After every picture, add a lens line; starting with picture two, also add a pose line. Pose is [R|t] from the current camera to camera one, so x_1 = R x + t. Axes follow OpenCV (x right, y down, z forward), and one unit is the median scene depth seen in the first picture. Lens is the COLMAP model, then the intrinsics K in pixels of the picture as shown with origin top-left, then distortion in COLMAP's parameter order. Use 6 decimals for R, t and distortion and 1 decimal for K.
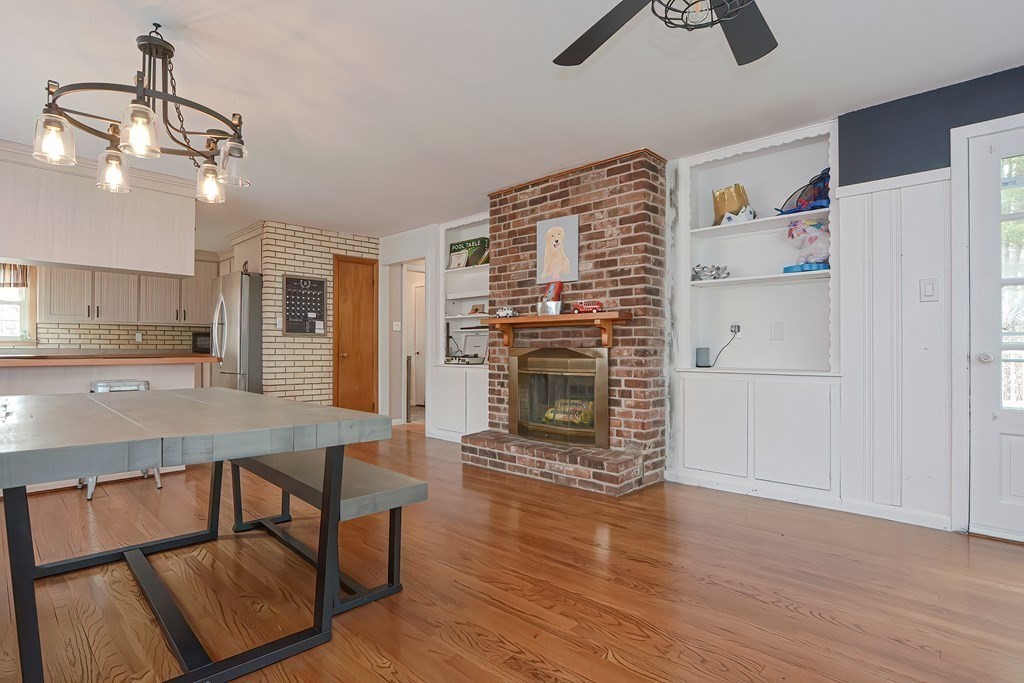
lens RADIAL K [[515.3, 0, 514.5], [0, 515.3, 345.8], [0, 0, 1]] dist [-0.022649, 0.000273]
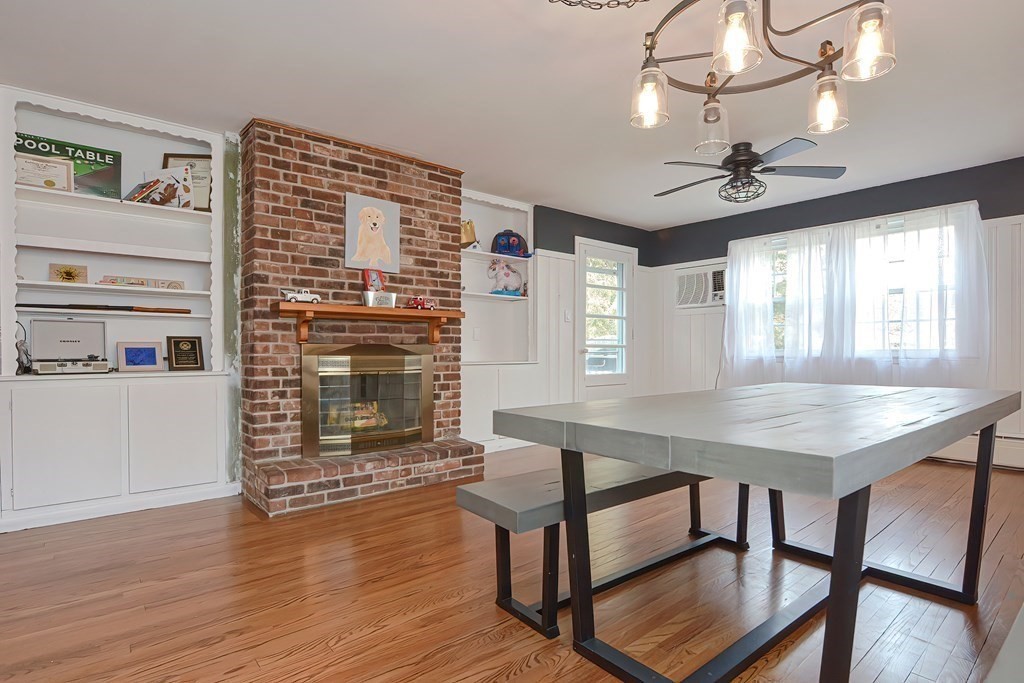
lens RADIAL K [[524.6, 0, 514.1], [0, 524.6, 355.0], [0, 0, 1]] dist [-0.021516, 0.001164]
pose [[0.110725, -0.007379, 0.993824, -0.837143], [-0.001185, 0.999971, 0.007556, 0.016280], [-0.993850, -0.002014, 0.110713, 0.700416]]
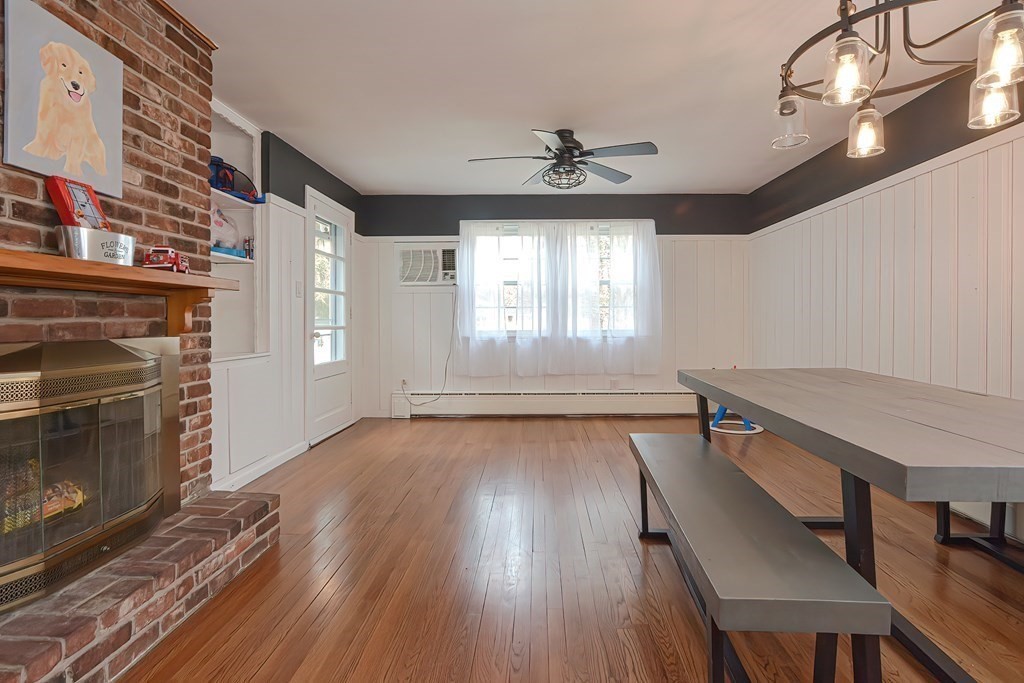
lens RADIAL K [[514.0, 0, 537.8], [0, 514.0, 324.2], [0, 0, 1]] dist [-0.027357, 0.010901]
pose [[-0.684355, -0.000686, 0.729148, -0.502982], [0.003523, 0.999985, 0.004248, -0.010649], [-0.729140, 0.005476, -0.684343, 1.068627]]
